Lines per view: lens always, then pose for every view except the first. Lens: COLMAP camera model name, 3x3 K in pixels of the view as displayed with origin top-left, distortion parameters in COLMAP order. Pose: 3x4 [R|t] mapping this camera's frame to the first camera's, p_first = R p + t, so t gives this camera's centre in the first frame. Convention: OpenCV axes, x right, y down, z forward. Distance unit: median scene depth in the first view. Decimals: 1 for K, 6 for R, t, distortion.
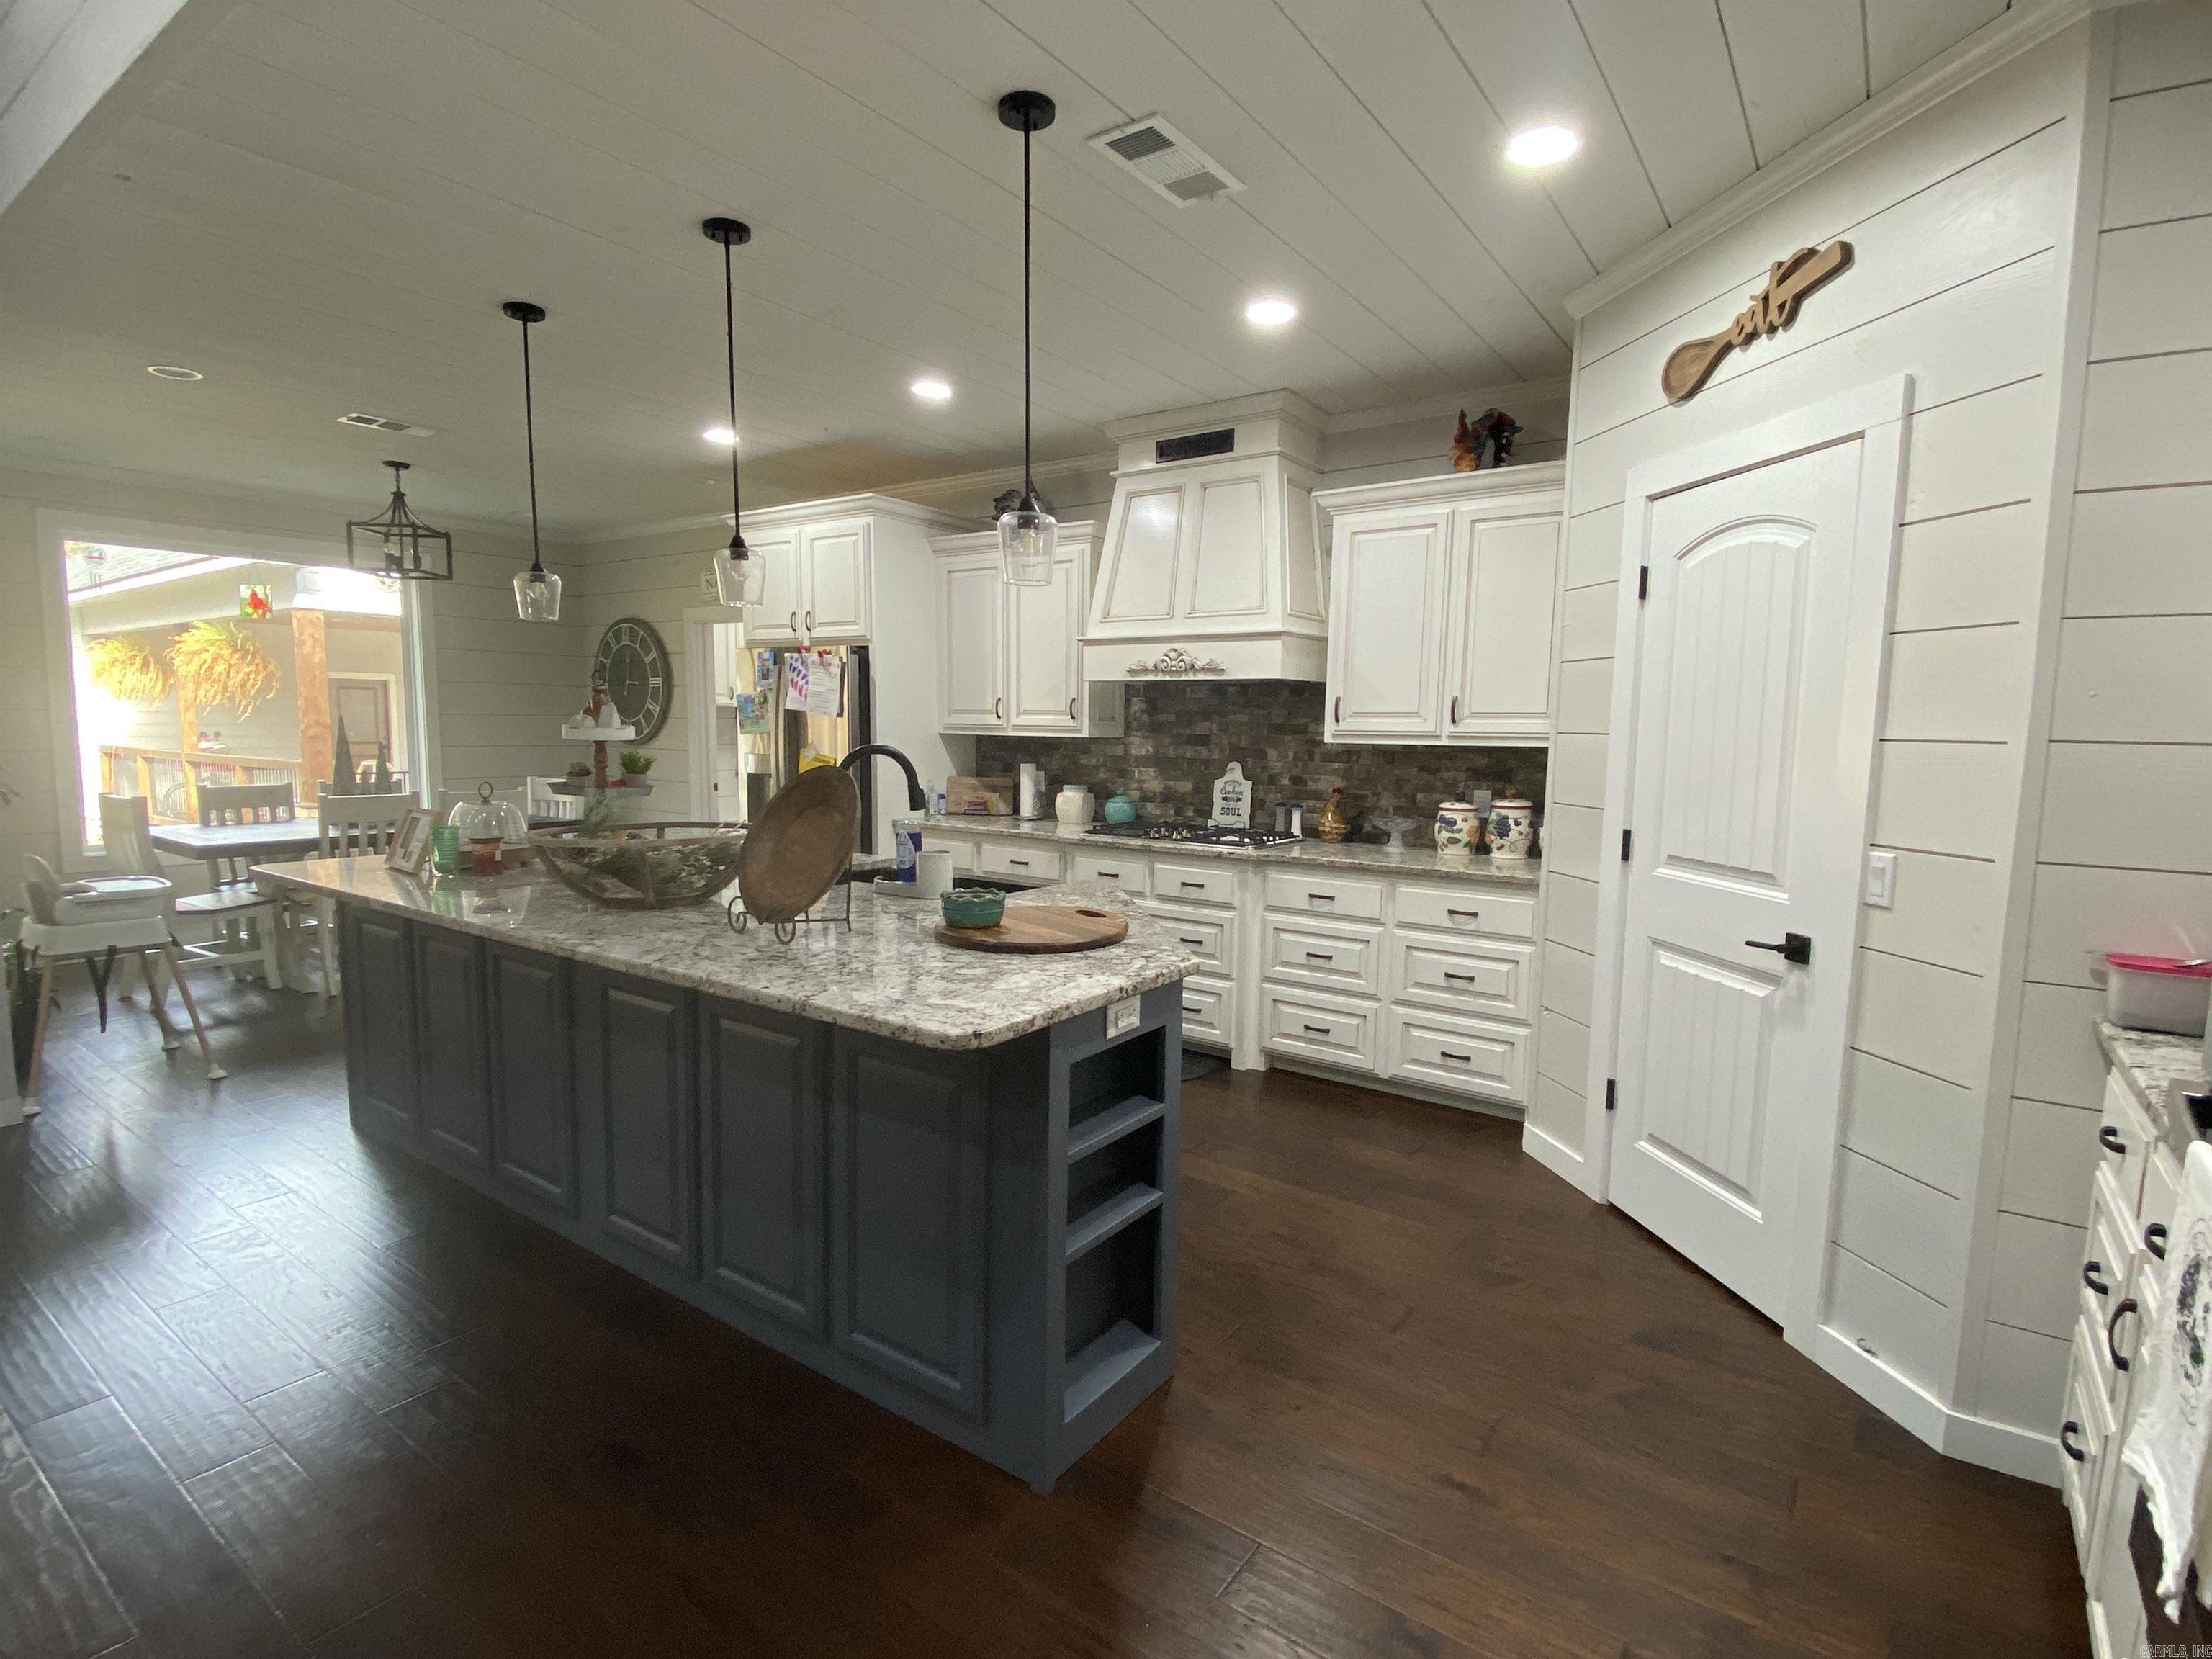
lens RADIAL K [[1019.7, 0, 1106.0], [0, 1019.7, 829.5], [0, 0, 1]] dist [0.015313, -0.000342]
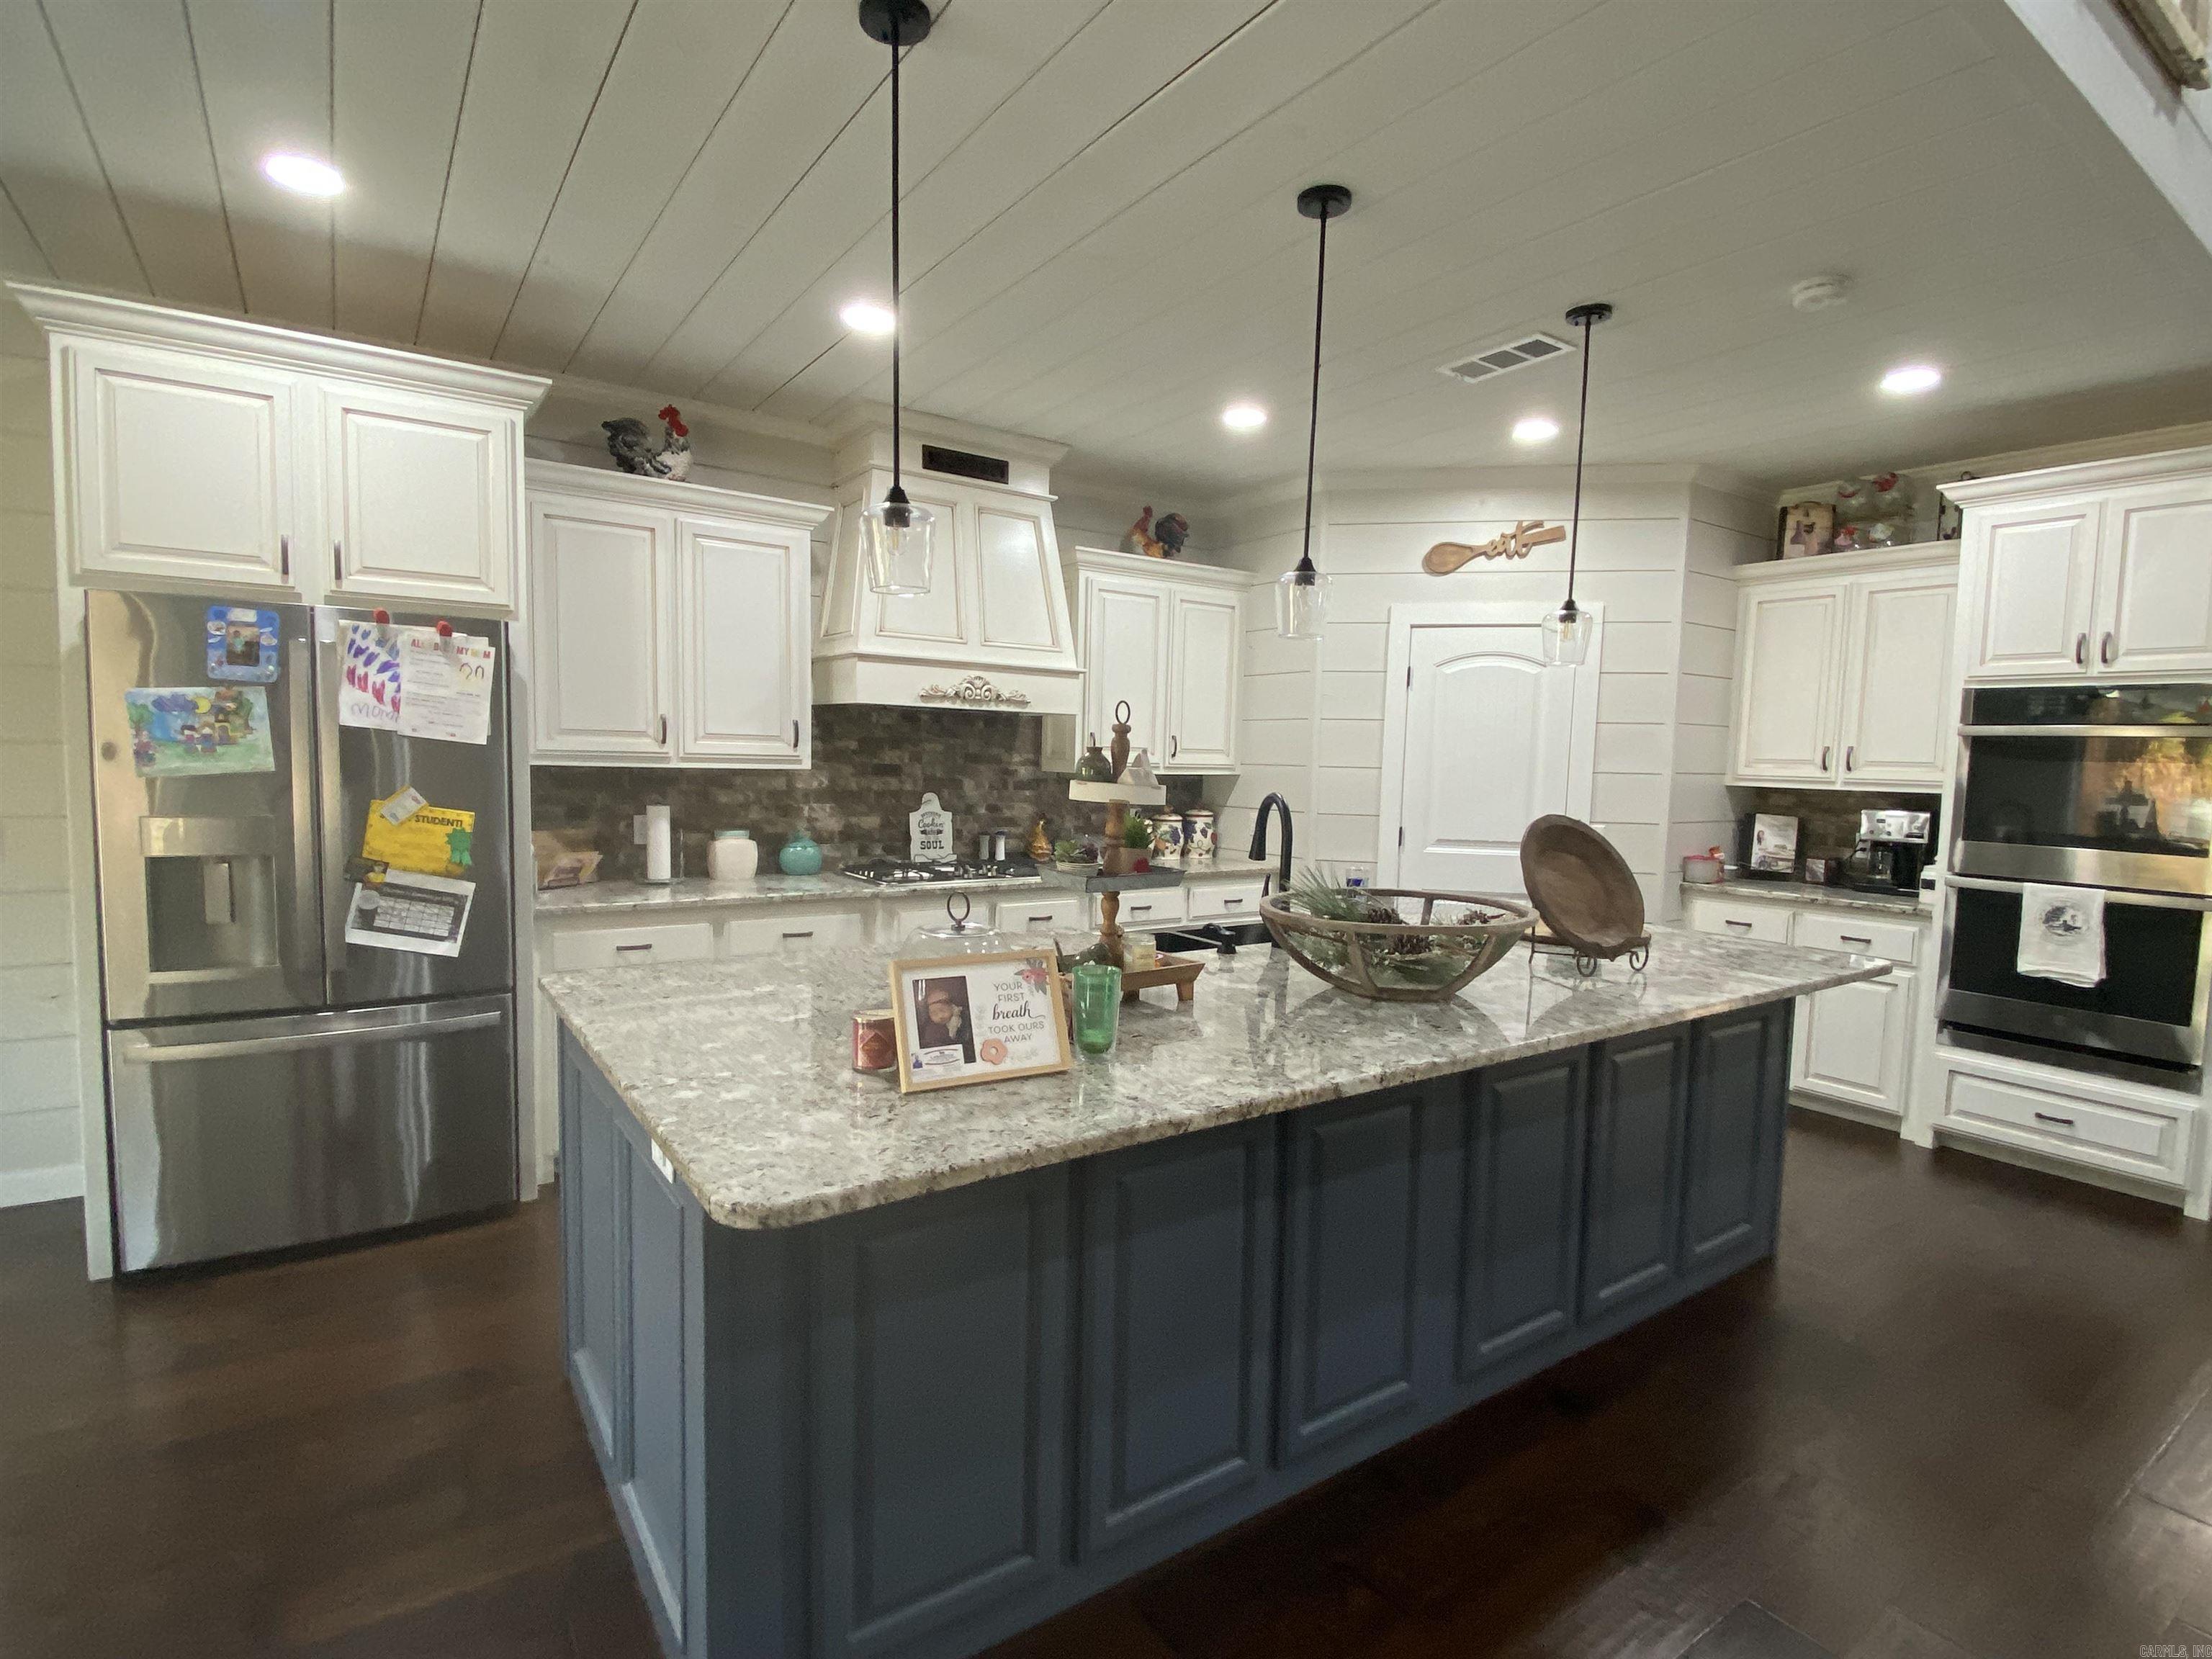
lens RADIAL K [[1037.8, 0, 1106.0], [0, 1037.8, 829.5], [0, 0, 1]] dist [0.040705, -0.000049]
pose [[0.393680, -0.070253, 0.916559, -0.724137], [0.076850, 0.996100, 0.043341, -0.063359], [-0.916030, 0.053375, 0.397544, 0.476958]]
